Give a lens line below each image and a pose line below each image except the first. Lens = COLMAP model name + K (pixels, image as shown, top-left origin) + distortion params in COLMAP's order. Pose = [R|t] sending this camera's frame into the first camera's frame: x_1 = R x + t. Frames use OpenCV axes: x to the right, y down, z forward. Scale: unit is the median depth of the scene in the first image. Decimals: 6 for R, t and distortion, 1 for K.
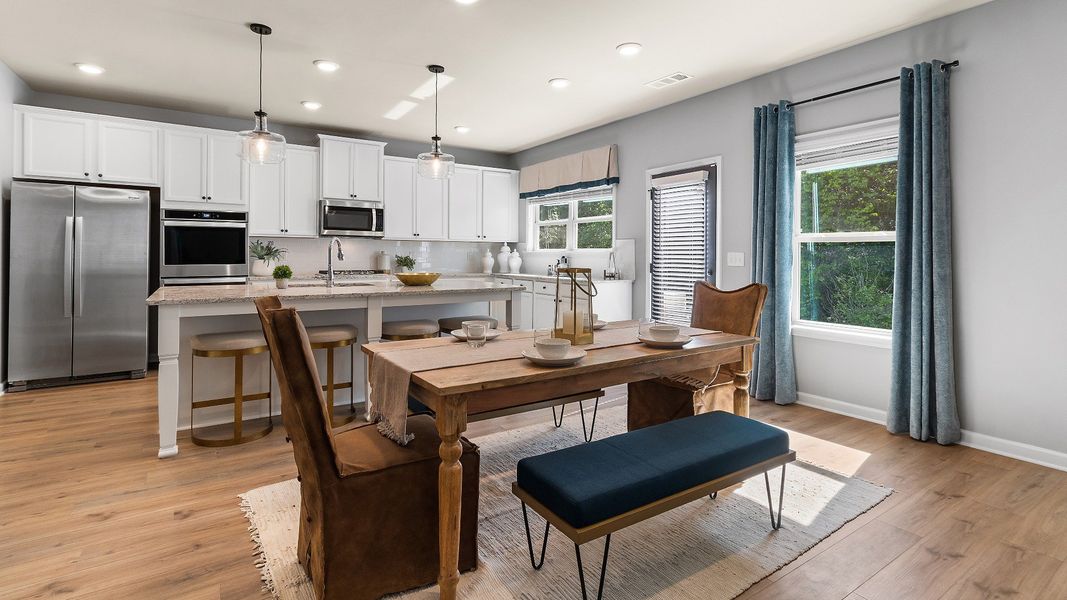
lens RADIAL K [[488.9, 0, 530.3], [0, 488.9, 255.3], [0, 0, 1]] dist [-0.000249, 0.000916]
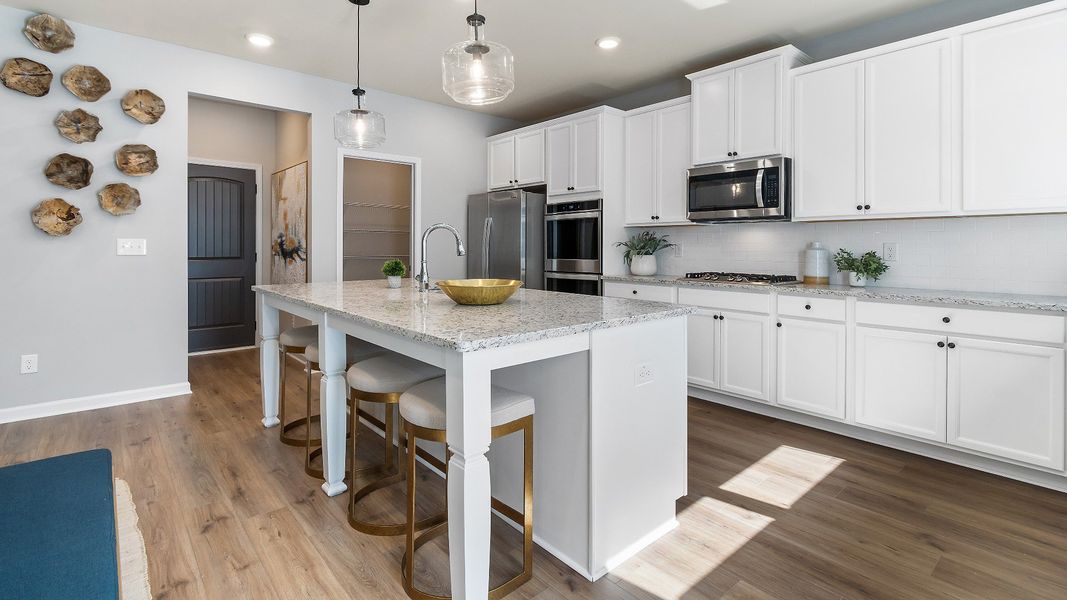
lens RADIAL K [[492.4, 0, 532.2], [0, 492.4, 244.9], [0, 0, 1]] dist [0.000937, 0.000405]
pose [[0.131050, -0.010059, -0.991325, 0.249864], [-0.003648, 0.999937, -0.010629, 0.001033], [0.991369, 0.005009, 0.131005, 0.759990]]
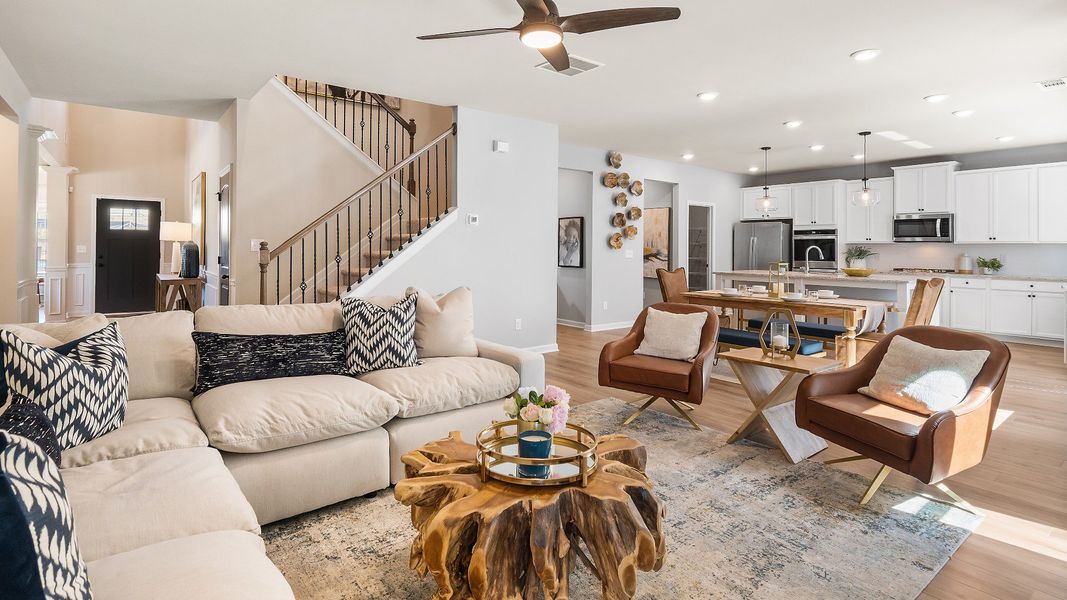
lens RADIAL K [[520.9, 0, 531.4], [0, 520.9, 244.4], [0, 0, 1]] dist [-0.001507, -0.001258]
pose [[0.069178, -0.012759, -0.997523, 1.025849], [-0.008461, 0.999875, -0.013375, -0.006733], [0.997568, 0.009365, 0.069061, -0.103609]]
